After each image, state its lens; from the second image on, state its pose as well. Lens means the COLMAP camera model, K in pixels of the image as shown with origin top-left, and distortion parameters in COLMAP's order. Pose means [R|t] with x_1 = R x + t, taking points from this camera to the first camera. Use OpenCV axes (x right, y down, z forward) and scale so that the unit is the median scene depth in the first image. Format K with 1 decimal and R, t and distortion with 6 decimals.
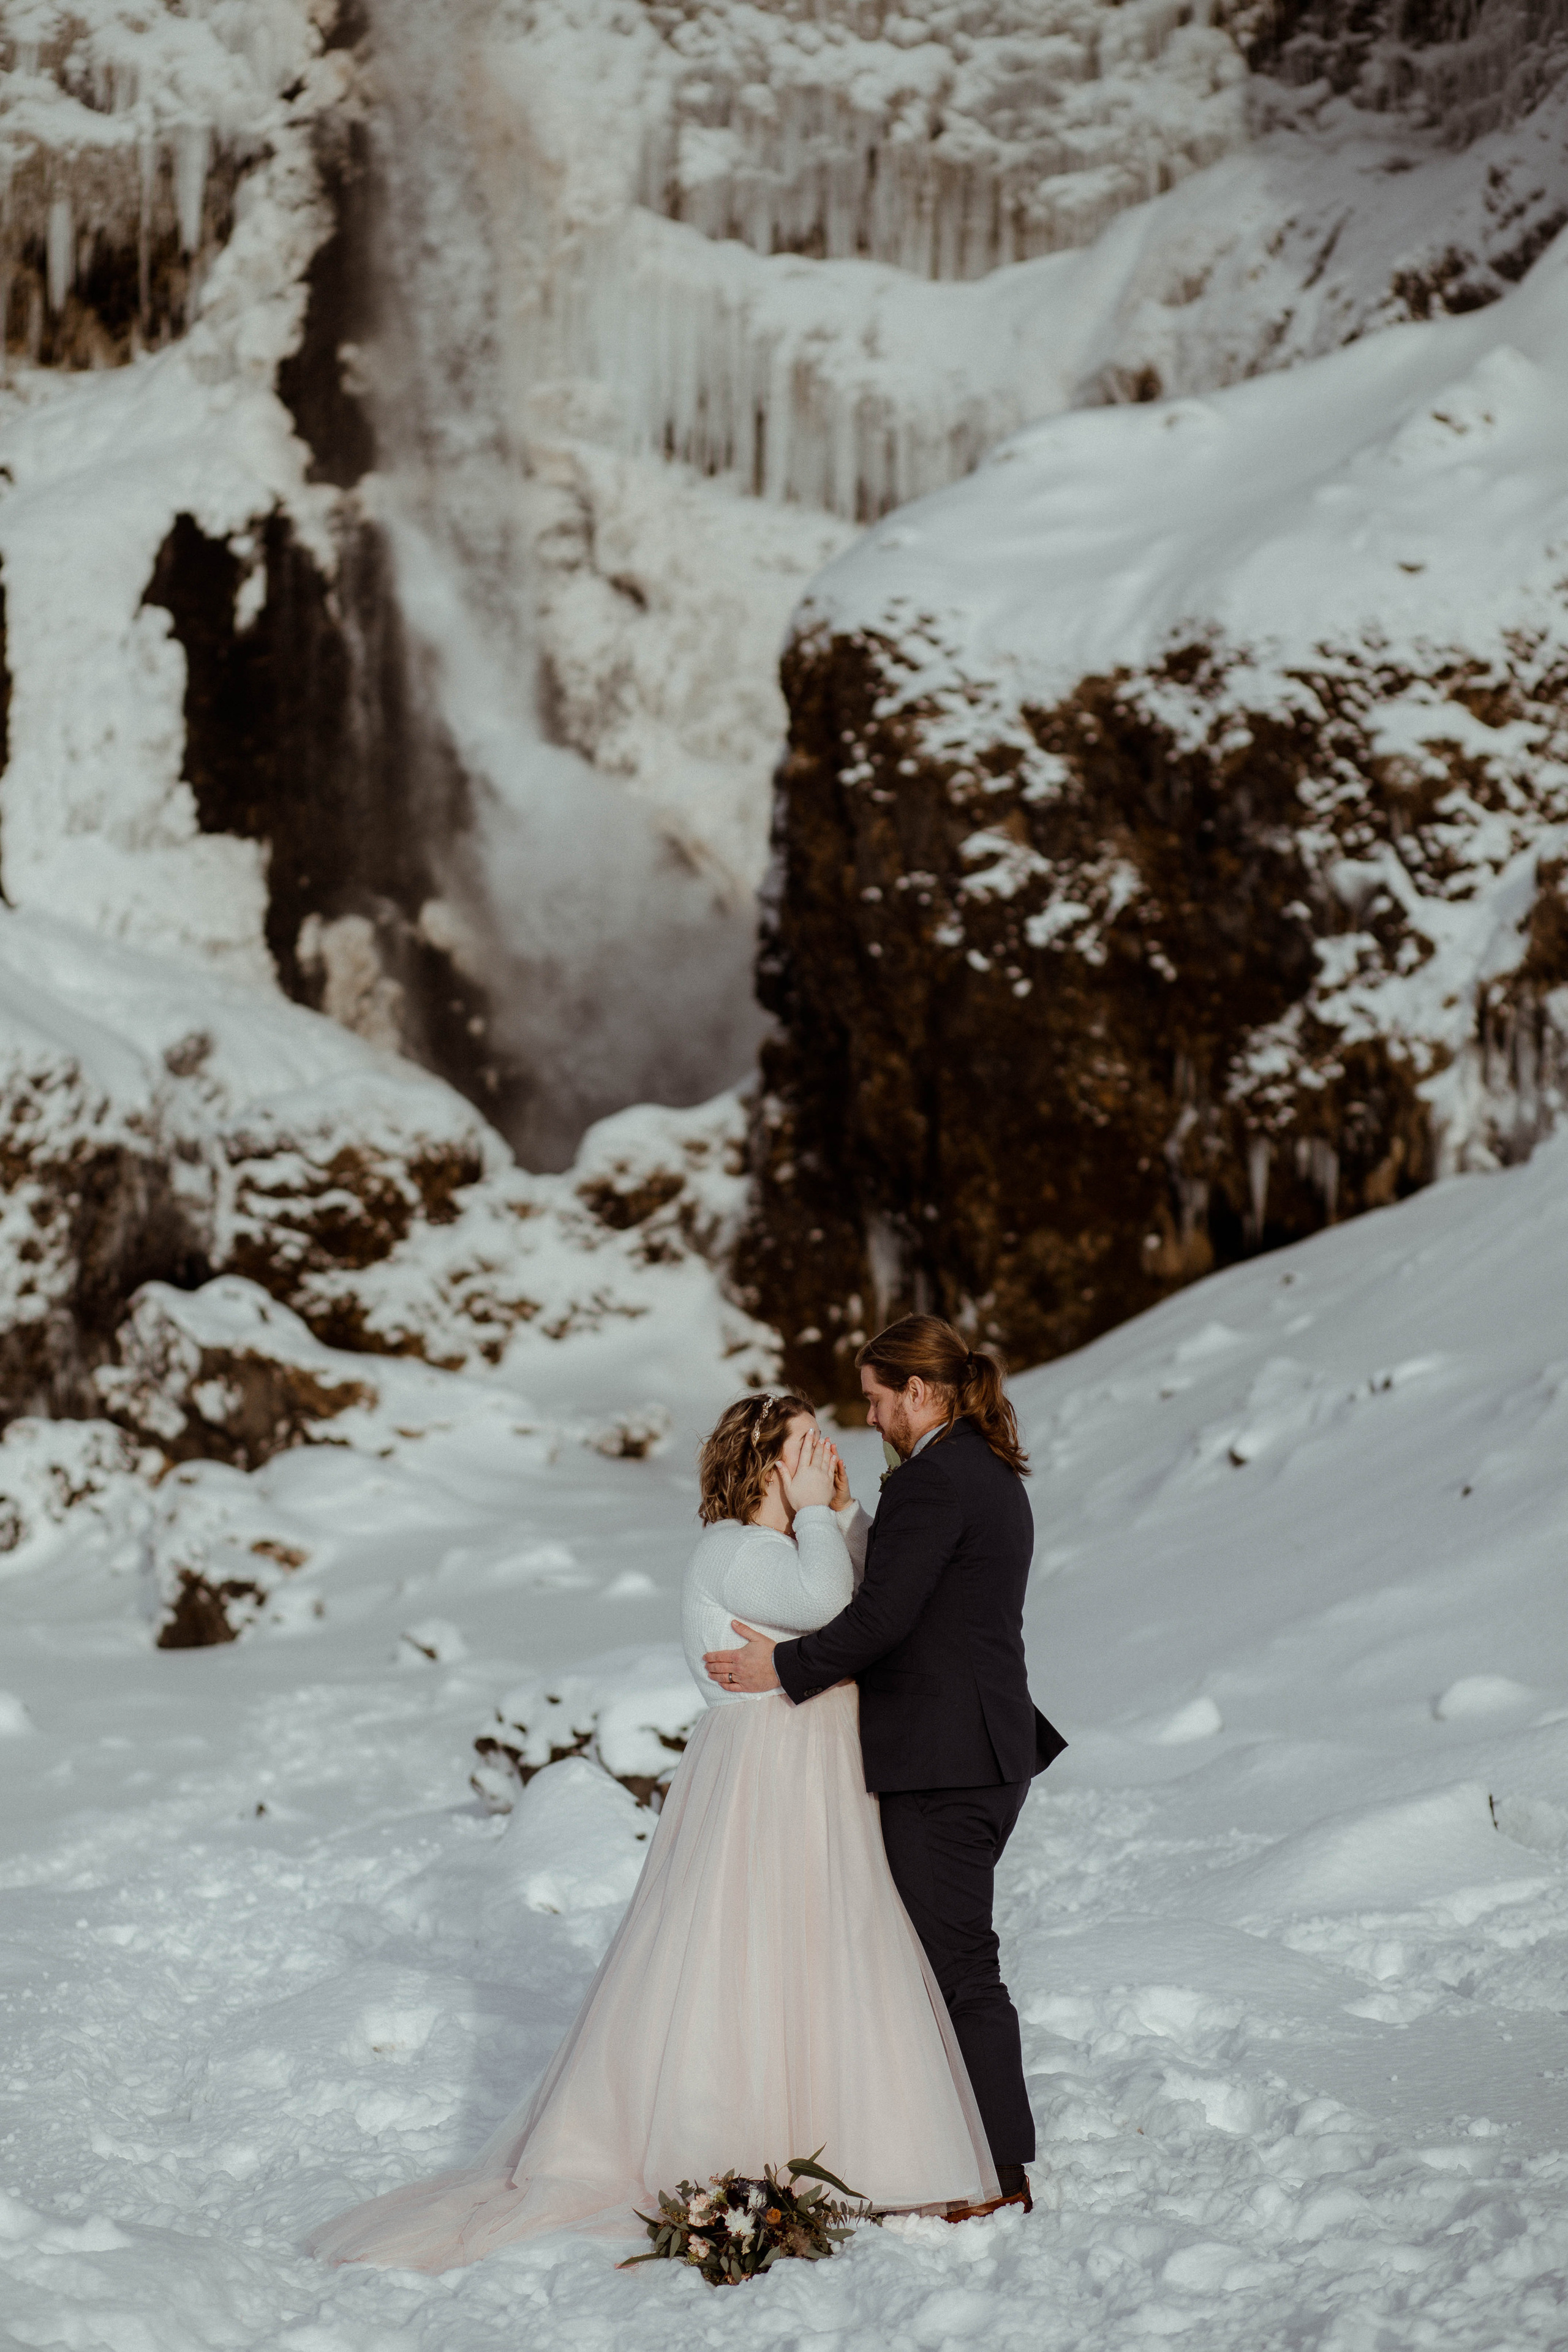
lens RADIAL K [[5719.9, 0, 777.9], [0, 5719.9, 1234.7], [0, 0, 1]] dist [-0.078394, -0.569800]
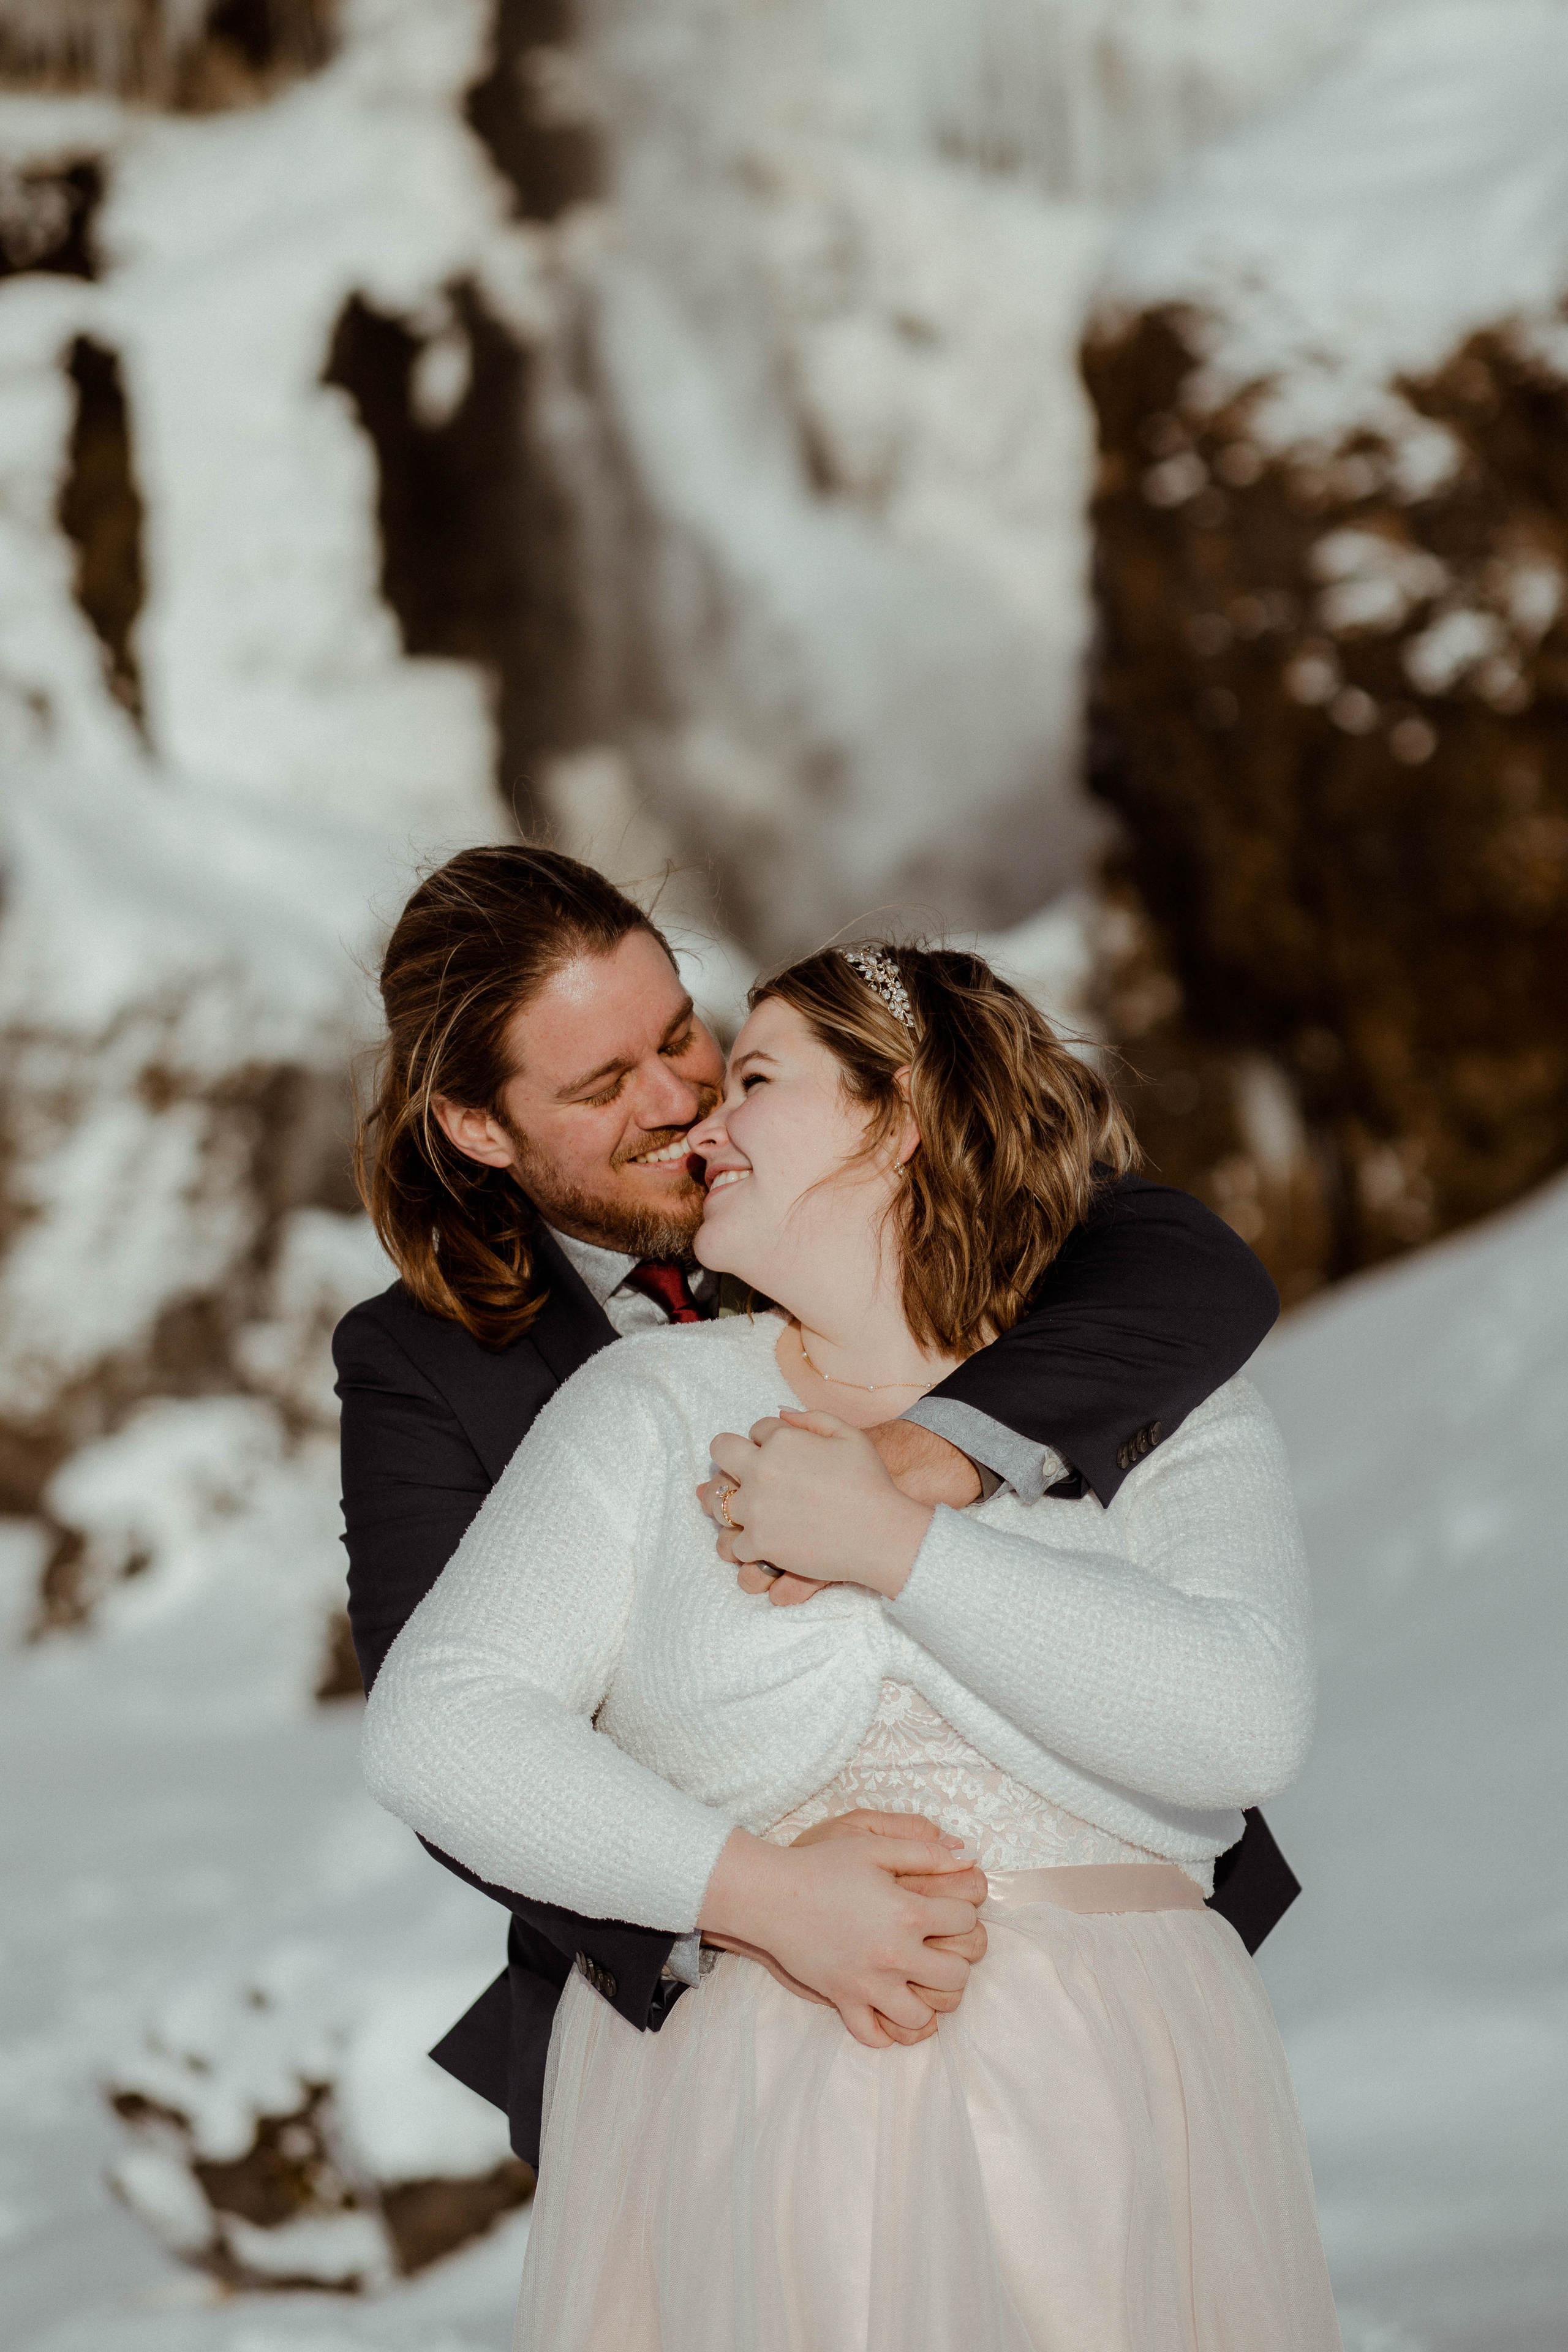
lens RADIAL K [[6215.5, 0, 784.0], [0, 6215.5, 1176.0], [0, 0, 1]] dist [-0.112928, 0.593214]
pose [[0.994382, -0.078088, -0.071461, 0.012787], [0.078354, 0.996925, 0.000921, 0.006137], [0.071169, -0.006515, 0.997443, 0.161102]]
